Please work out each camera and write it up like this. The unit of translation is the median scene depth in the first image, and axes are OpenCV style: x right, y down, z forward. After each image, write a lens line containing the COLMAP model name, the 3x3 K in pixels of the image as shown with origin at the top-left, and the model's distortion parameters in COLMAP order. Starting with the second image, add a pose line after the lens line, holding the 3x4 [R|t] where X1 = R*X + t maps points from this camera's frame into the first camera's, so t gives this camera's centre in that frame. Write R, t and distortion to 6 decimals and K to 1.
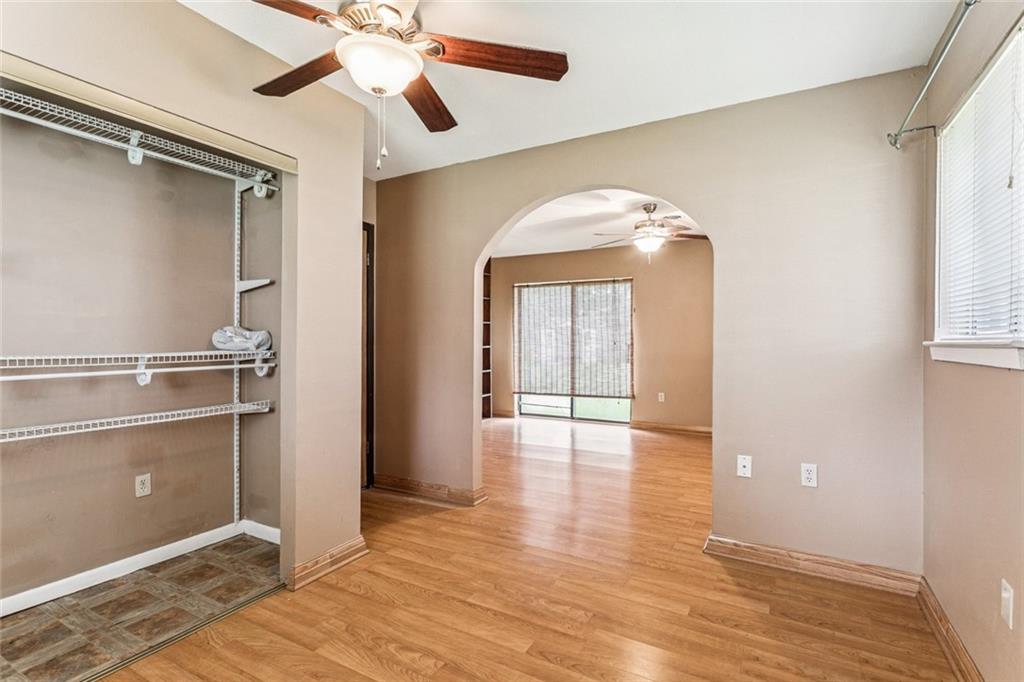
lens RADIAL K [[492.8, 0, 514.3], [0, 492.8, 354.7], [0, 0, 1]] dist [-0.001289, -0.000086]
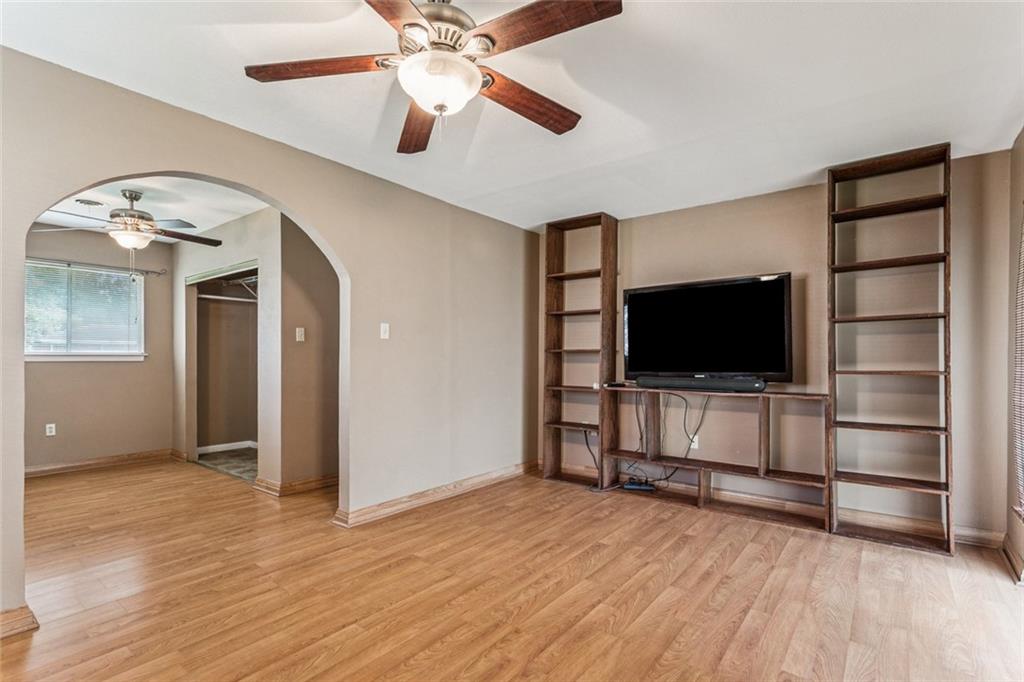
lens RADIAL K [[492.8, 0, 514.3], [0, 492.8, 354.7], [0, 0, 1]] dist [-0.001289, -0.000086]
pose [[-0.152784, -0.005018, -0.988247, 1.375004], [-0.026619, 0.999645, -0.000960, -0.062249], [0.987901, 0.026160, -0.152864, 2.449004]]
